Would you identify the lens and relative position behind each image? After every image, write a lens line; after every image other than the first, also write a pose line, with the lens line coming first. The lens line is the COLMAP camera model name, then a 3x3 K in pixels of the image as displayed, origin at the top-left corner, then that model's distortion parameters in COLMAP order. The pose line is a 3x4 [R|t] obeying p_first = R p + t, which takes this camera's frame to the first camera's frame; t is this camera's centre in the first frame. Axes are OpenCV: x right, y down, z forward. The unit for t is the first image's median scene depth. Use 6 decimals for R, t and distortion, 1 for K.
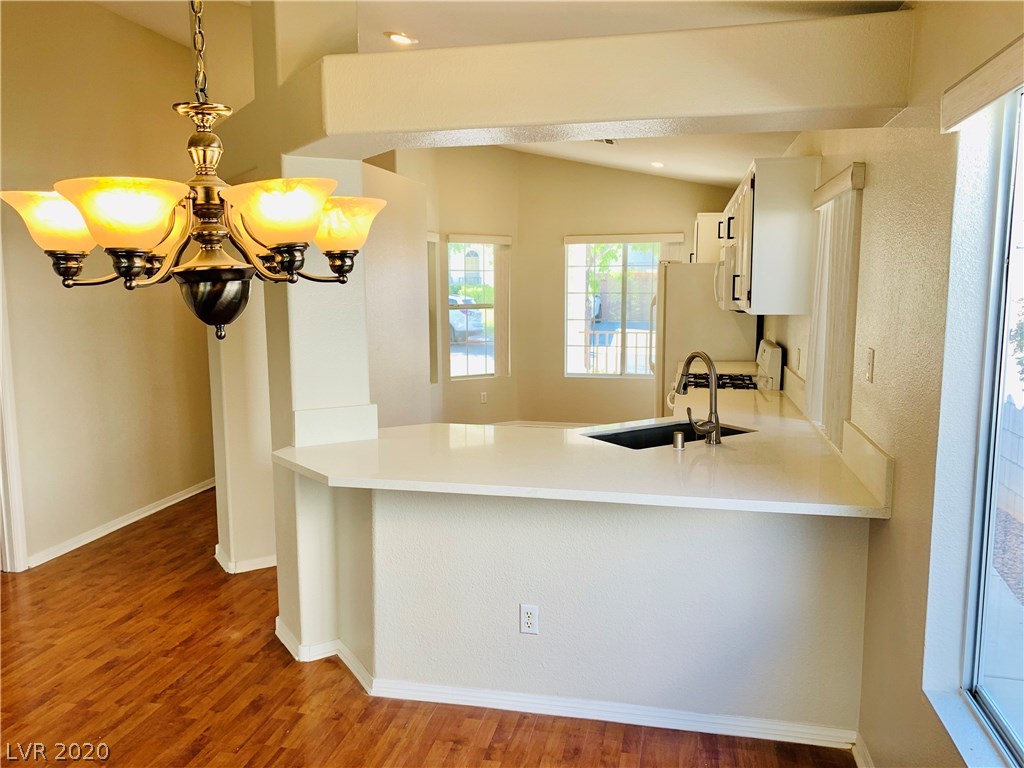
lens RADIAL K [[788.9, 0, 482.3], [0, 788.9, 378.8], [0, 0, 1]] dist [0.064312, -0.027833]
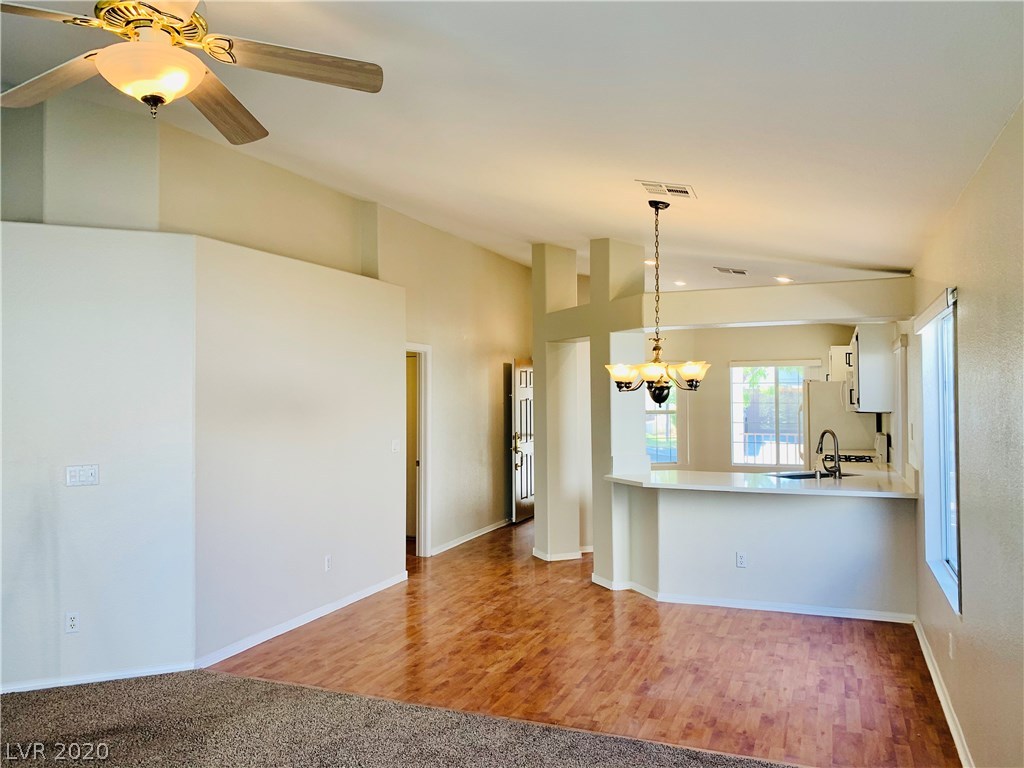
lens RADIAL K [[788.9, 0, 511.2], [0, 788.9, 376.5], [0, 0, 1]] dist [0.064312, -0.027833]
pose [[0.990842, -0.001949, -0.135012, -0.142531], [-0.018088, 0.988968, -0.147019, 0.089166], [0.133809, 0.148115, 0.979876, -0.647747]]
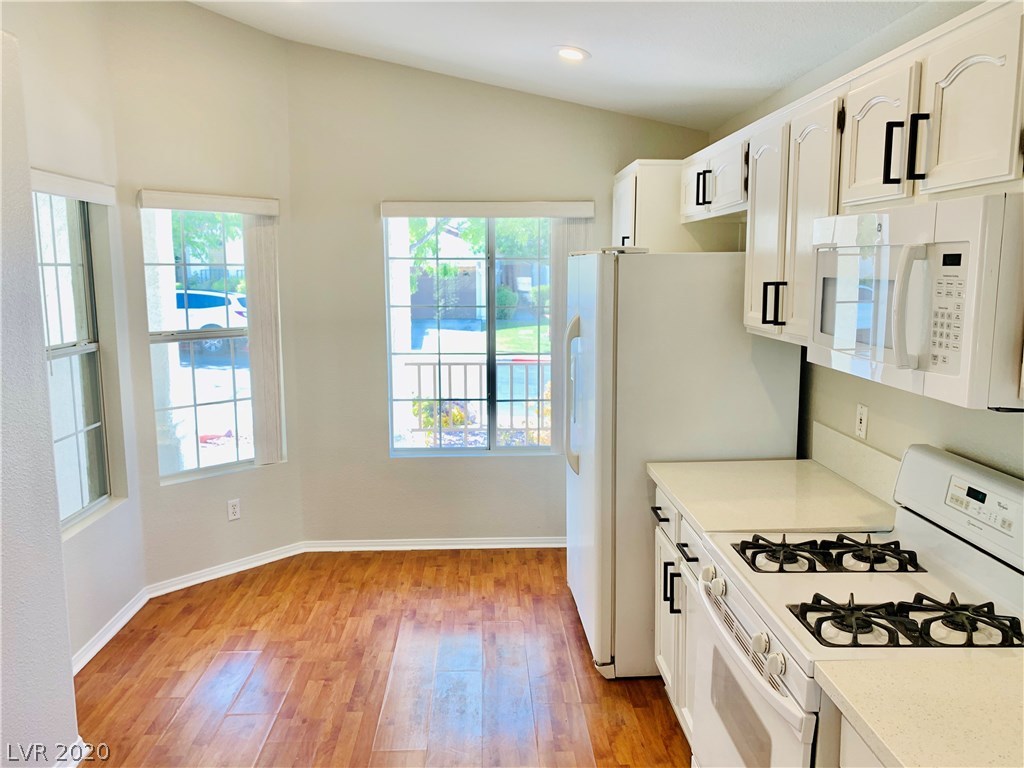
lens RADIAL K [[788.9, 0, 510.6], [0, 788.9, 375.4], [0, 0, 1]] dist [0.064312, -0.027833]
pose [[0.967090, -0.031325, 0.252500, 0.080871], [0.028153, 0.999473, 0.016167, -0.111429], [-0.252874, -0.008526, 0.967462, 0.738077]]
